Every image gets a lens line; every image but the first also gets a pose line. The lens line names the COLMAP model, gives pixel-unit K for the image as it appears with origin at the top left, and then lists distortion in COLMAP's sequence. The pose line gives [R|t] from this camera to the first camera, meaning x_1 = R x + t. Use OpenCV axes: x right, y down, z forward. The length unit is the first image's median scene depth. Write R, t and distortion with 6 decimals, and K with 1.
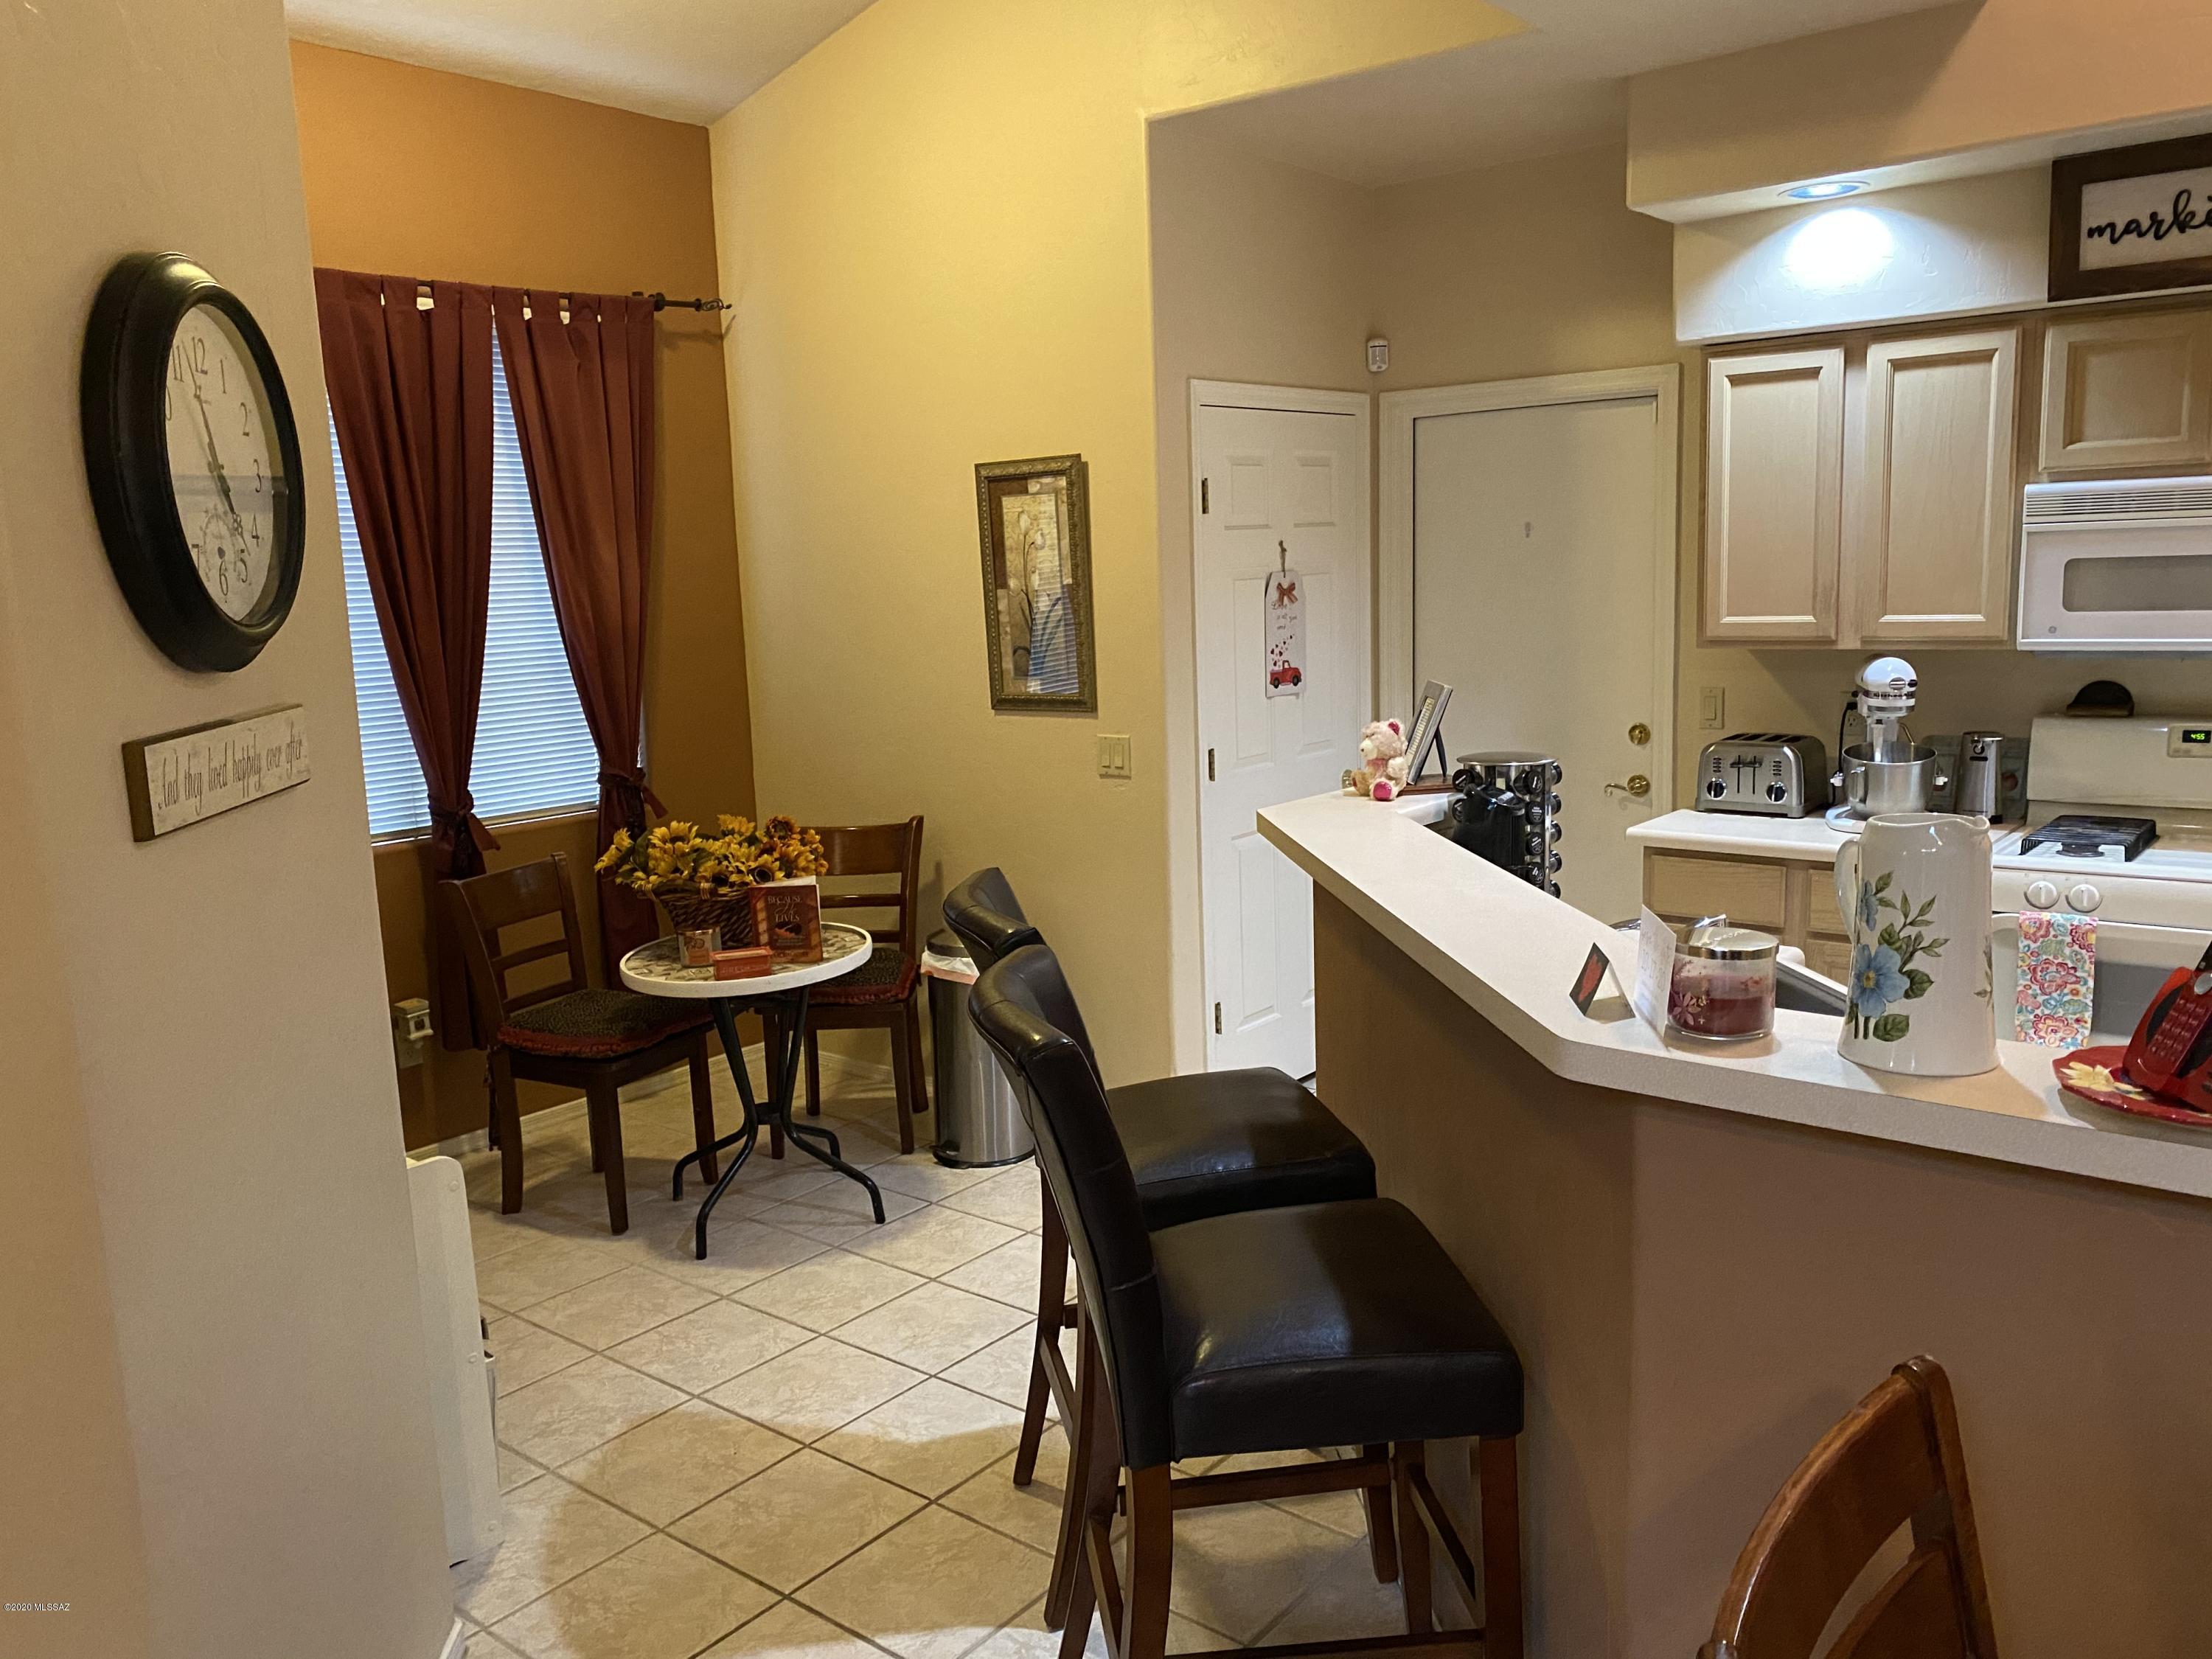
lens RADIAL K [[1715.9, 0, 1106.0], [0, 1715.9, 829.5], [0, 0, 1]] dist [0.005473, -0.000682]
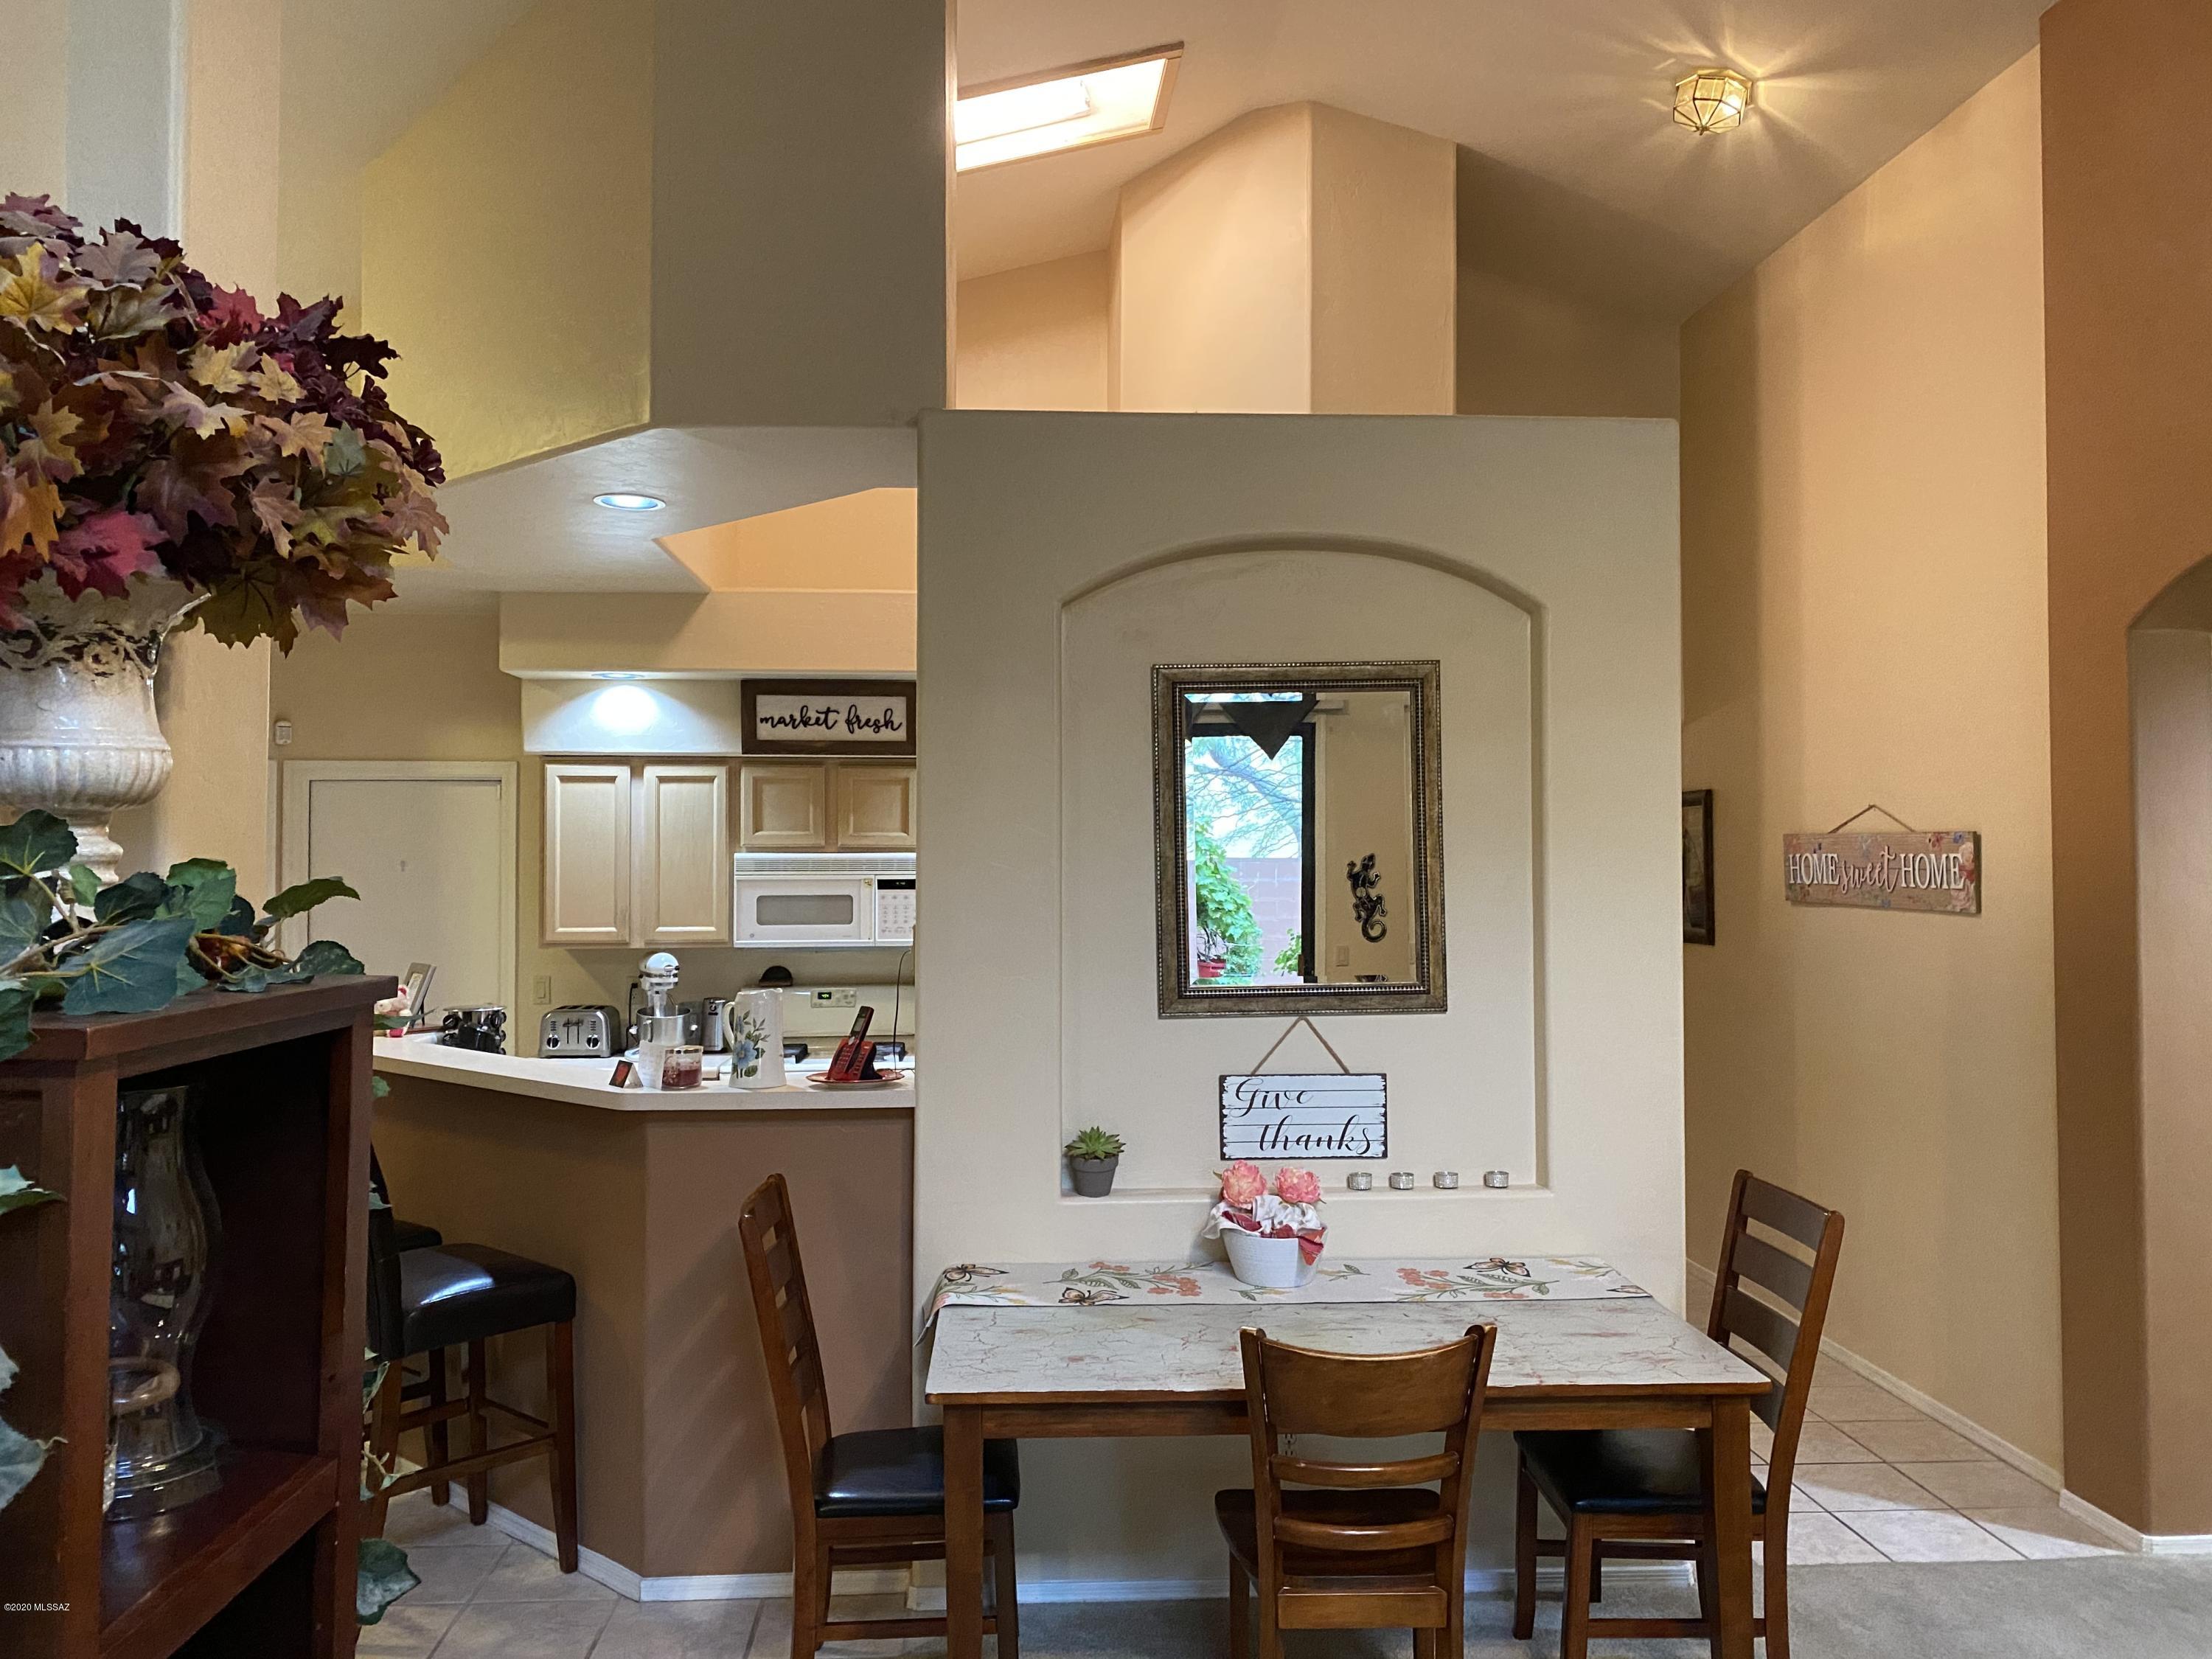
lens RADIAL K [[1715.9, 0, 1106.0], [0, 1715.9, 829.5], [0, 0, 1]] dist [0.005473, -0.000682]
pose [[0.736829, 0.048195, 0.674359, -0.346910], [0.080964, 0.983987, -0.158788, 0.079491], [-0.671214, 0.171598, 0.721128, -0.491658]]
